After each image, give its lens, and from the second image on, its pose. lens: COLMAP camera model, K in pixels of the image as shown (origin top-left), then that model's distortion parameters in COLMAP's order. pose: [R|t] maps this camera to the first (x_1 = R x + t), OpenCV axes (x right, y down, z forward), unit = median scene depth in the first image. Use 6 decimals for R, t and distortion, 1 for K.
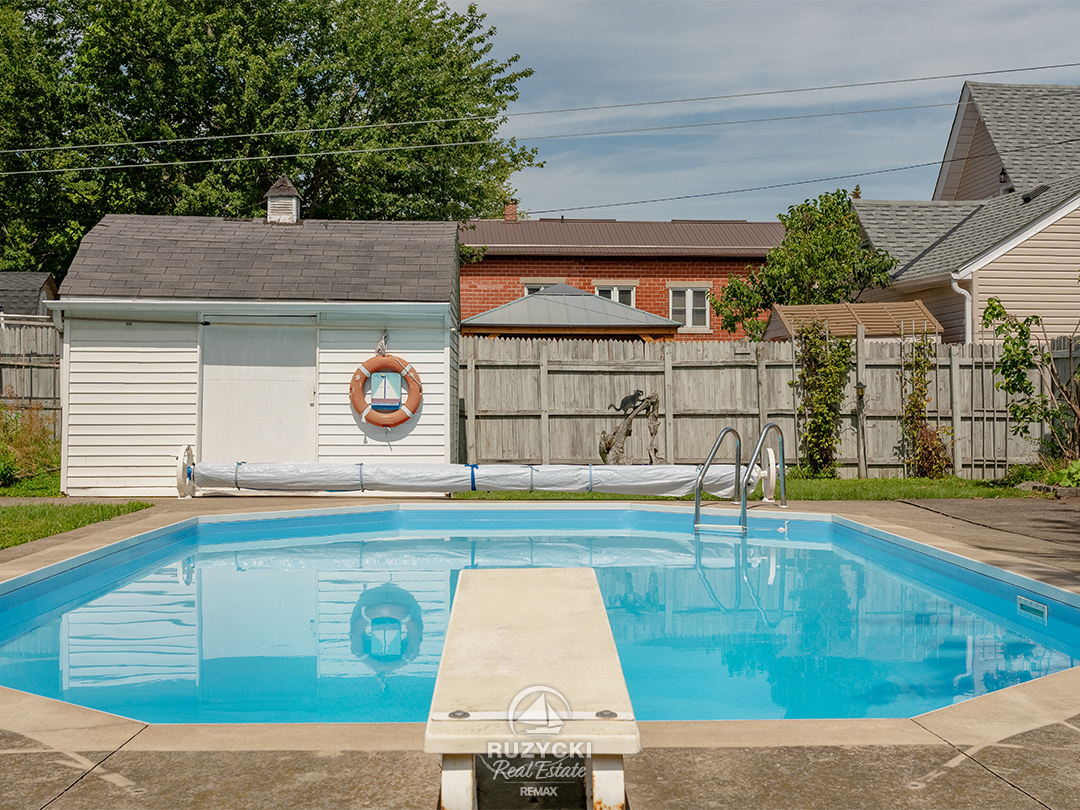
lens RADIAL K [[1521.6, 0, 540.2], [0, 1521.6, 402.2], [0, 0, 1]] dist [0.041531, 0.000000]
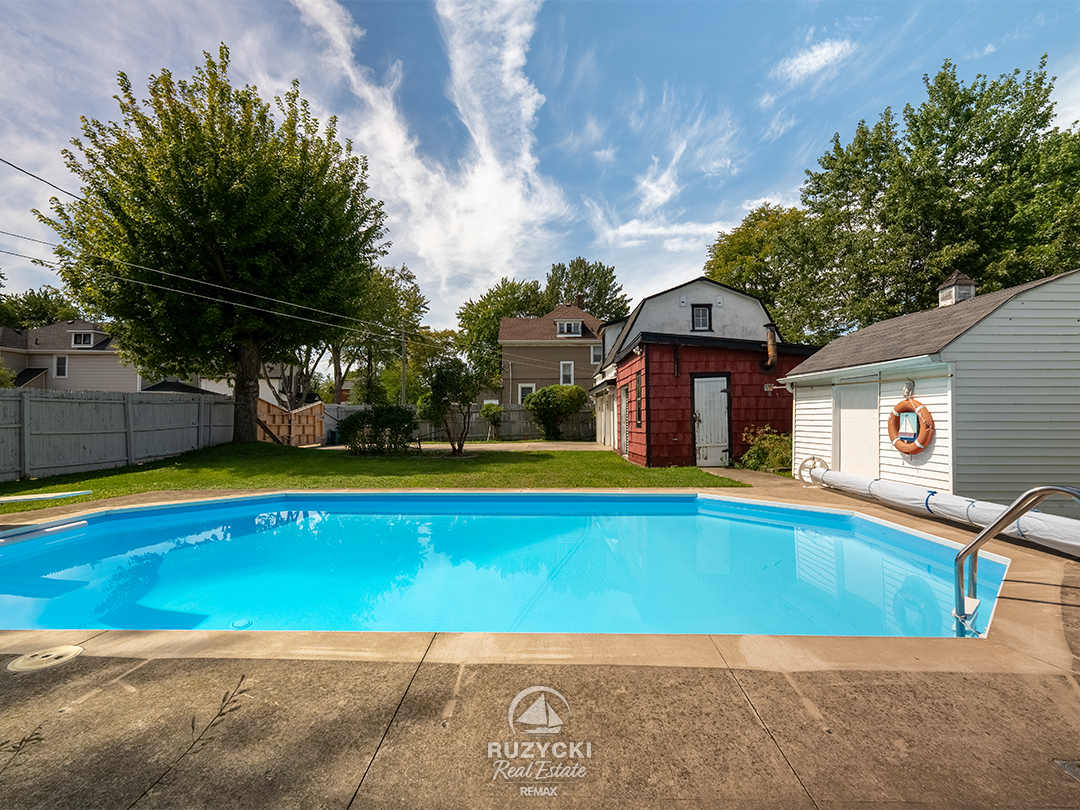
lens RADIAL K [[511.5, 0, 542.3], [0, 511.5, 400.9], [0, 0, 1]] dist [0.006309, 0.000416]
pose [[-0.030651, -0.033793, -0.998959, 0.352478], [0.007787, 0.999390, -0.034046, -0.016972], [0.999500, -0.008823, -0.030369, 0.694090]]
